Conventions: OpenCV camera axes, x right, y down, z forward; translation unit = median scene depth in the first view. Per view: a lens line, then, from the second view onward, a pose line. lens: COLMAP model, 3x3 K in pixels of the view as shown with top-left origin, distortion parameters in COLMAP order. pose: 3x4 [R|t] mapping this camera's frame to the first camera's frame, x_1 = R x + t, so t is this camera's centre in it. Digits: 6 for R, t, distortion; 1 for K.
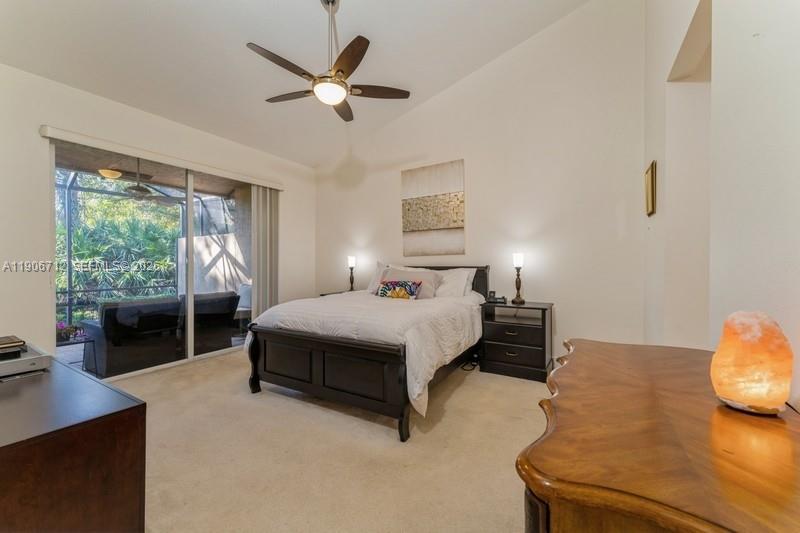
lens RADIAL K [[314.0, 0, 400.0], [0, 314.0, 266.5], [0, 0, 1]] dist [0.000510, 0.000070]
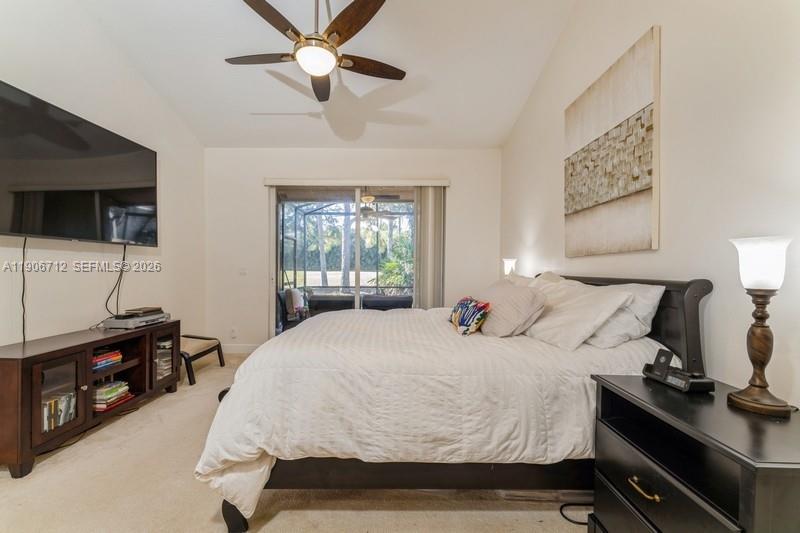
lens RADIAL K [[332.8, 0, 401.9], [0, 332.8, 269.9], [0, 0, 1]] dist [0.000122, -0.000098]
pose [[0.512916, 0.012368, -0.858350, 0.409898], [-0.024639, 0.999696, -0.000319, -0.005854], [0.858085, 0.021313, 0.513065, 0.479141]]
